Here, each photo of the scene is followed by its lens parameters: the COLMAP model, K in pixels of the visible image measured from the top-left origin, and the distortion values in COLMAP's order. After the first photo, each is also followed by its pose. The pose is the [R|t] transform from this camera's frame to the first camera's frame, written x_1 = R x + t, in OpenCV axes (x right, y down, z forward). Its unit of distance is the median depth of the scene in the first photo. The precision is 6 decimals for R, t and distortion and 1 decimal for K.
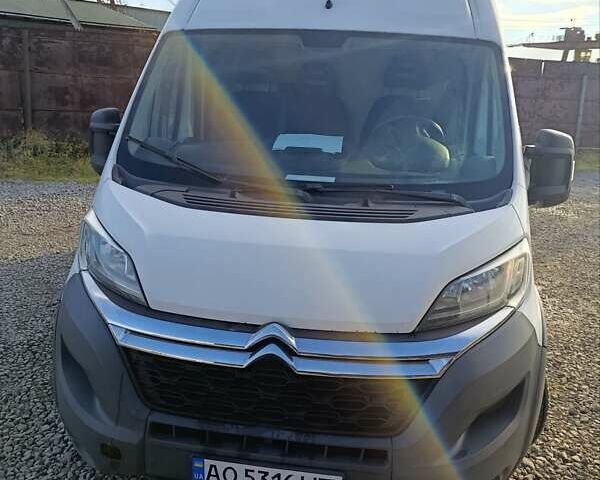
lens RADIAL K [[536.7, 0, 300.0], [0, 536.7, 240.0], [0, 0, 1]] dist [0.022365, 0.004388]
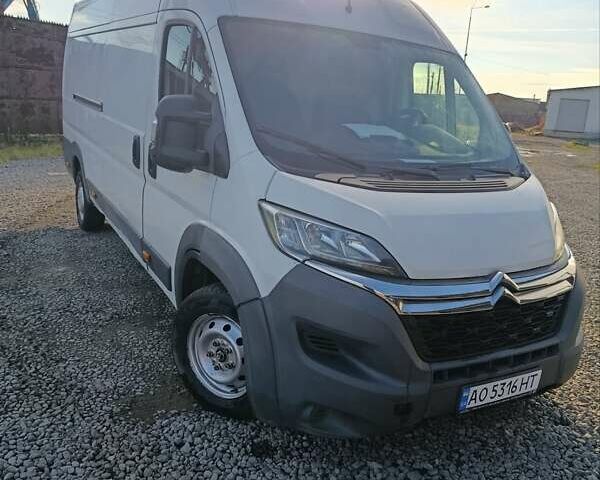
lens RADIAL K [[536.7, 0, 300.0], [0, 536.7, 240.0], [0, 0, 1]] dist [0.022365, 0.004388]
pose [[0.797171, -0.126491, 0.590354, -1.146569], [0.108315, 0.991905, 0.066267, -0.057056], [-0.593958, 0.011118, 0.804419, 0.218834]]
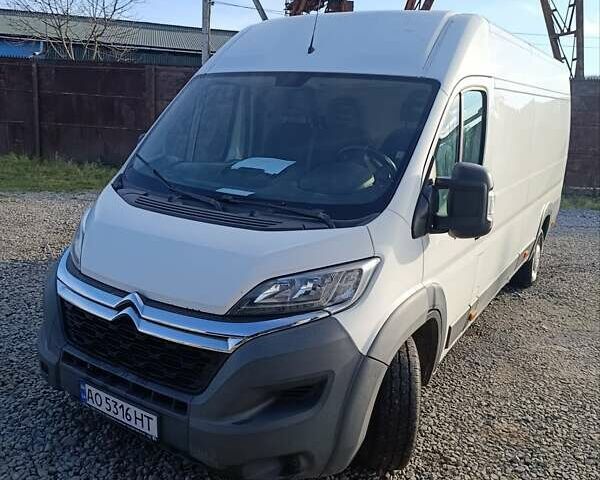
lens RADIAL K [[536.7, 0, 300.0], [0, 536.7, 240.0], [0, 0, 1]] dist [0.022365, 0.004388]
pose [[0.913900, 0.102670, -0.392740, 0.799614], [-0.123756, 0.991898, -0.028677, 0.013540], [0.386614, 0.074811, 0.919202, -0.078734]]
